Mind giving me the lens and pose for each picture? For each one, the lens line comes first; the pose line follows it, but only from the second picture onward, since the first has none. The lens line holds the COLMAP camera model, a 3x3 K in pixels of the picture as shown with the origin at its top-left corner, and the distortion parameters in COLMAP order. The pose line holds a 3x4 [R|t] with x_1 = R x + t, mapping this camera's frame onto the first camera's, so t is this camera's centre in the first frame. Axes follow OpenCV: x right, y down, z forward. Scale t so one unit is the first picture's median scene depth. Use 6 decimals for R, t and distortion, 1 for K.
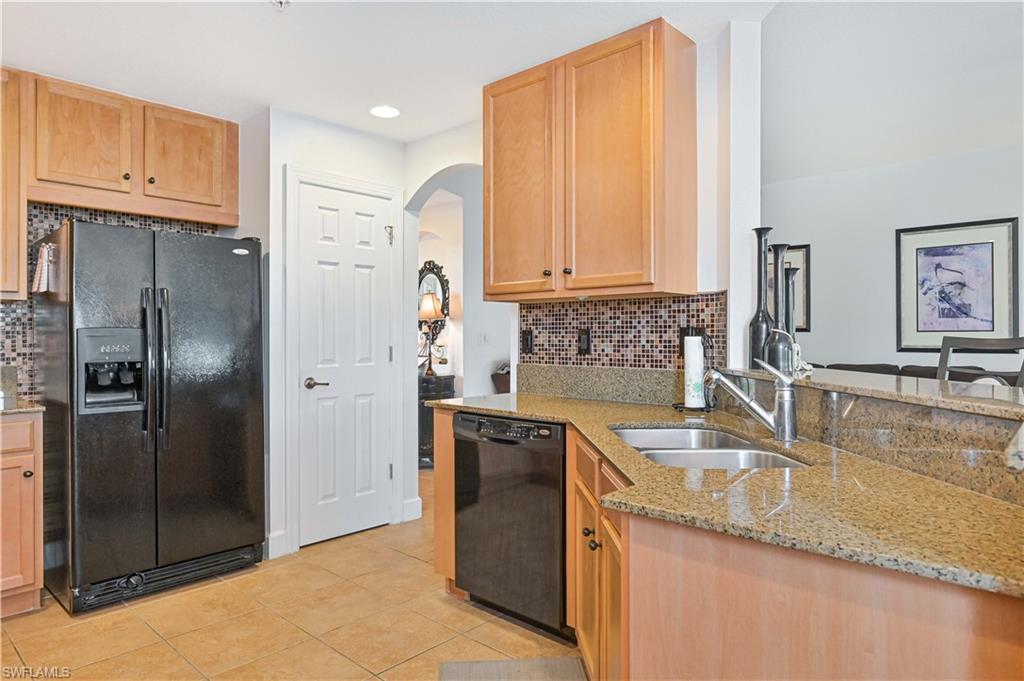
lens RADIAL K [[628.7, 0, 512.1], [0, 628.7, 343.6], [0, 0, 1]] dist [-0.001964, 0.000243]
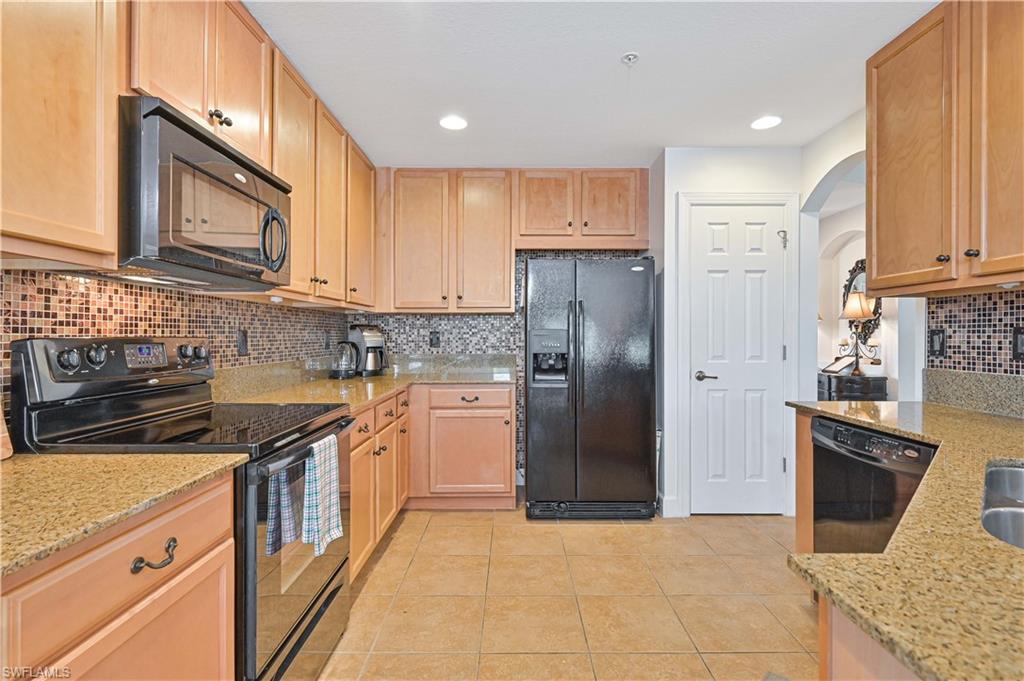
lens RADIAL K [[493.9, 0, 512.0], [0, 493.9, 340.5], [0, 0, 1]] dist [0.001284, 0.000371]
pose [[0.681186, 0.009374, -0.732051, 0.126858], [-0.010946, 0.999937, 0.002619, -0.001460], [0.732029, 0.006229, 0.681245, 0.137094]]
